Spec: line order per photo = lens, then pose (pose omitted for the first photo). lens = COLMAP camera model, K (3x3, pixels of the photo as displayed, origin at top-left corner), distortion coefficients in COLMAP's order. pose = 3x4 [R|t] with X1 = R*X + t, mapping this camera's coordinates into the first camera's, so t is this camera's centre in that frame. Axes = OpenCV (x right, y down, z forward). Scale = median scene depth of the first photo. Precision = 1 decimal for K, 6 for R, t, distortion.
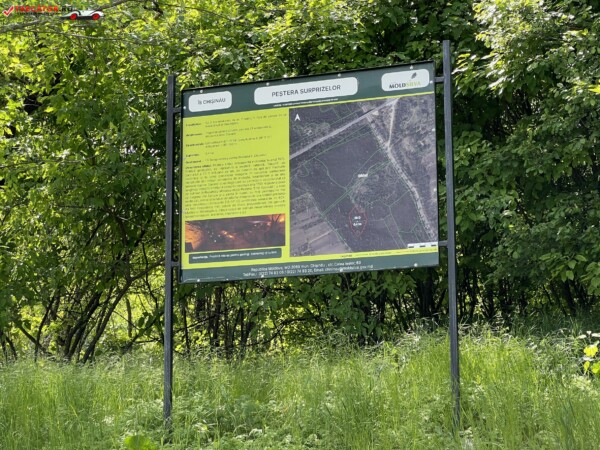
lens RADIAL K [[1373.1, 0, 300.0], [0, 1373.1, 225.0], [0, 0, 1]] dist [0.141036, 0.452080]
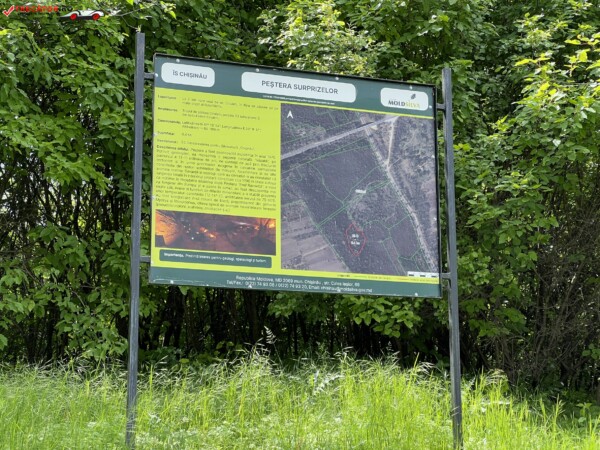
lens RADIAL K [[1373.1, 0, 300.0], [0, 1373.1, 225.0], [0, 0, 1]] dist [0.141036, 0.452080]
pose [[0.767851, 0.147888, 0.623325, -0.552934], [-0.120190, 0.988968, -0.086581, 0.070577], [-0.629252, -0.008436, 0.777155, 0.306732]]
